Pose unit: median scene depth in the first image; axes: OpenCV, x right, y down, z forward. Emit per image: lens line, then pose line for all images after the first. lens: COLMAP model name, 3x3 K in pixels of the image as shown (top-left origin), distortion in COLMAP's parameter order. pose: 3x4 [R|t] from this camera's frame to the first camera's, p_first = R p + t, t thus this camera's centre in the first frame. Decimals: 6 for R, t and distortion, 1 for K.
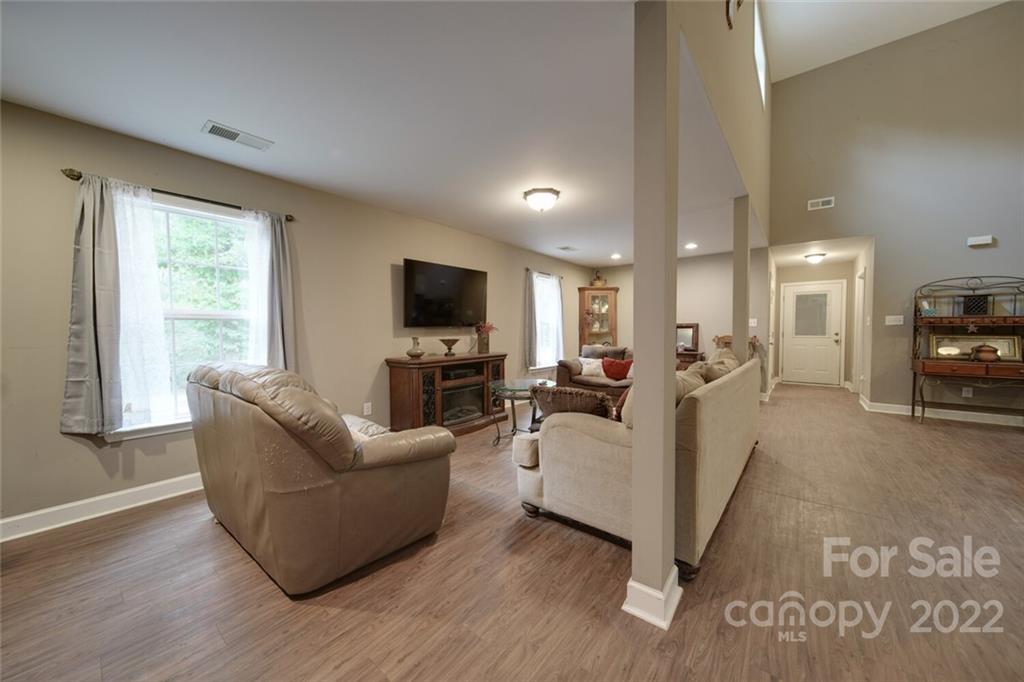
lens RADIAL K [[358.6, 0, 514.6], [0, 358.6, 341.7], [0, 0, 1]] dist [0.000246, -0.001365]
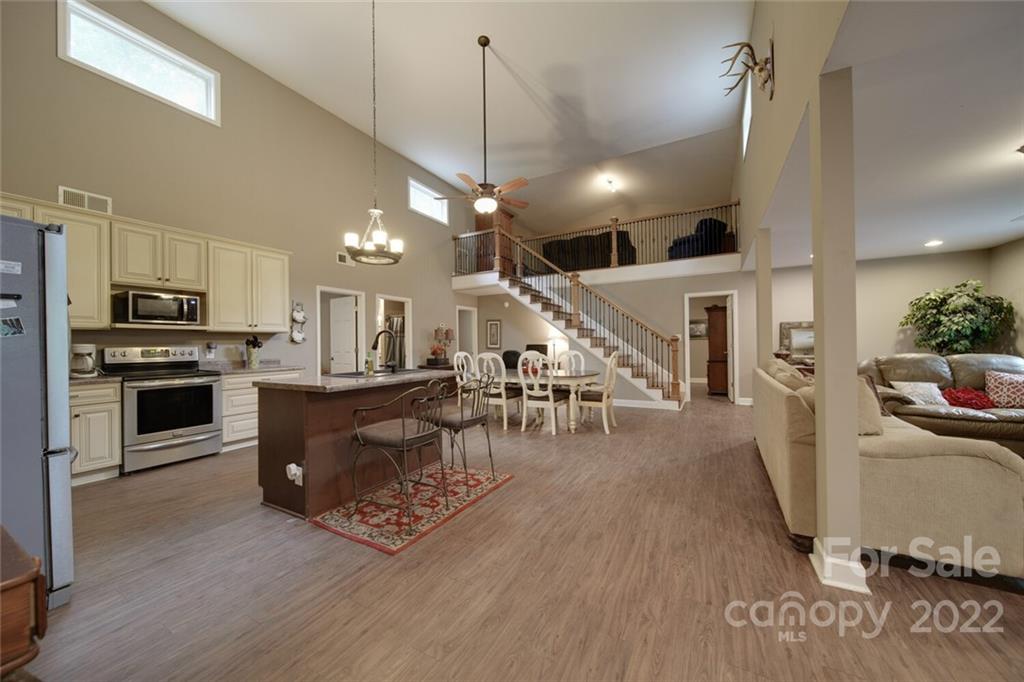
lens RADIAL K [[358.6, 0, 514.6], [0, 358.6, 341.7], [0, 0, 1]] dist [0.000246, -0.001365]
pose [[-0.985497, 0.016595, -0.168881, 0.938699], [0.011968, 0.999525, 0.028383, -0.045921], [0.169272, 0.025950, -0.985228, 1.155500]]
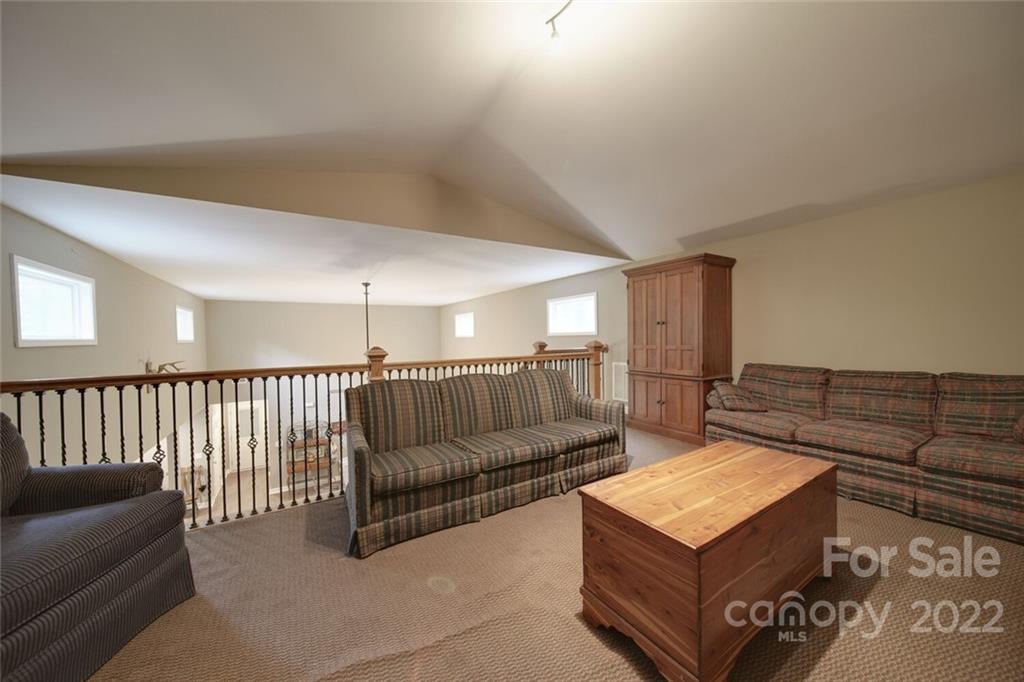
lens RADIAL K [[358.6, 0, 514.6], [0, 358.6, 341.7], [0, 0, 1]] dist [0.000246, -0.001365]
pose [[0.328199, -0.017669, 0.944443, -0.361033], [0.049244, 0.998786, 0.001573, -0.600101], [-0.943324, 0.045992, 0.328671, -0.928067]]
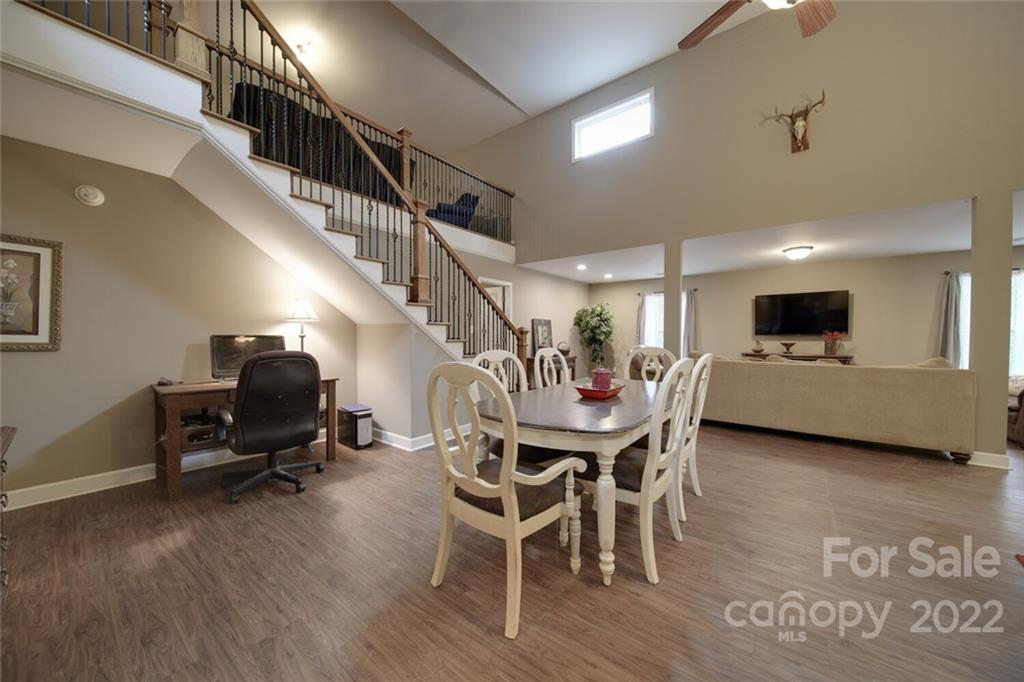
lens RADIAL K [[358.6, 0, 514.6], [0, 358.6, 341.7], [0, 0, 1]] dist [0.000246, -0.001365]
pose [[0.010493, 0.022547, -0.999691, 1.239692], [-0.039534, 0.998973, 0.022116, -0.000105], [0.999163, 0.039290, 0.011374, -0.162315]]
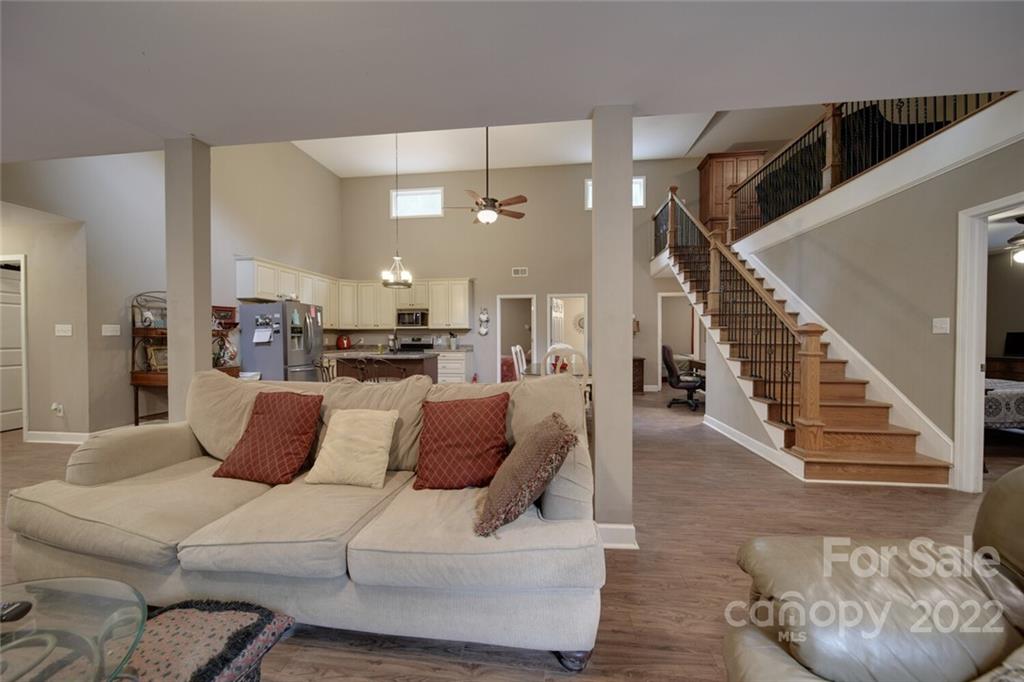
lens RADIAL K [[358.6, 0, 514.6], [0, 358.6, 341.7], [0, 0, 1]] dist [0.000246, -0.001365]
pose [[-0.527091, -0.003956, 0.849800, -0.195262], [0.034045, 0.999088, 0.025767, -0.023591], [-0.849127, 0.042513, -0.526476, 0.688591]]
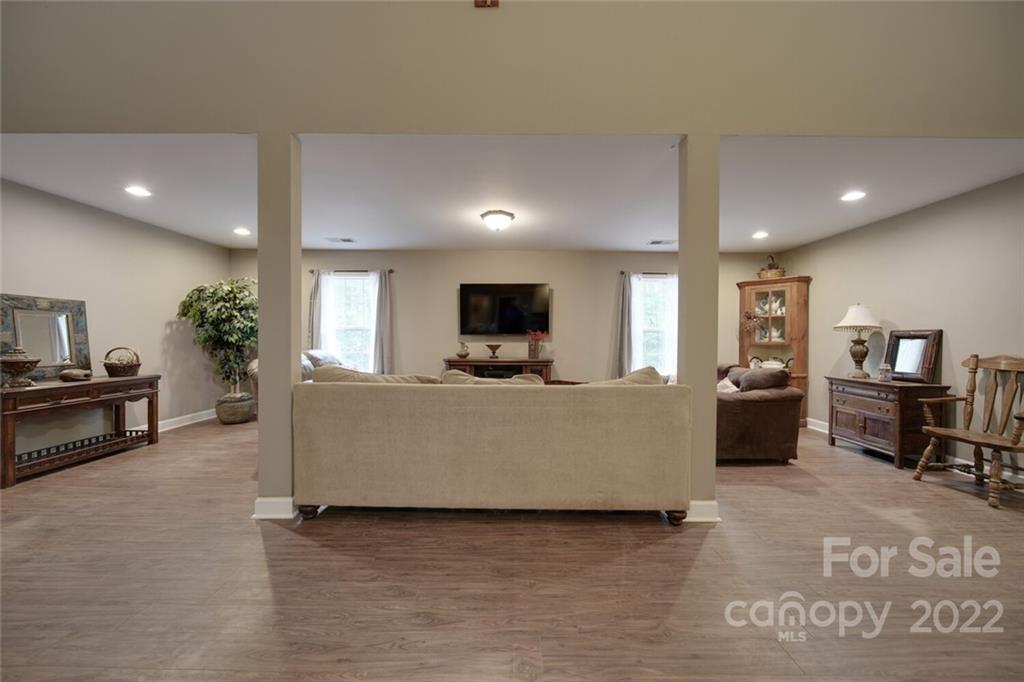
lens RADIAL K [[358.6, 0, 514.6], [0, 358.6, 341.7], [0, 0, 1]] dist [0.000246, -0.001365]
pose [[0.621863, 0.018876, -0.782898, 0.762763], [-0.036430, 0.999324, -0.004842, -0.013006], [0.782278, 0.031532, 0.622131, 0.280120]]
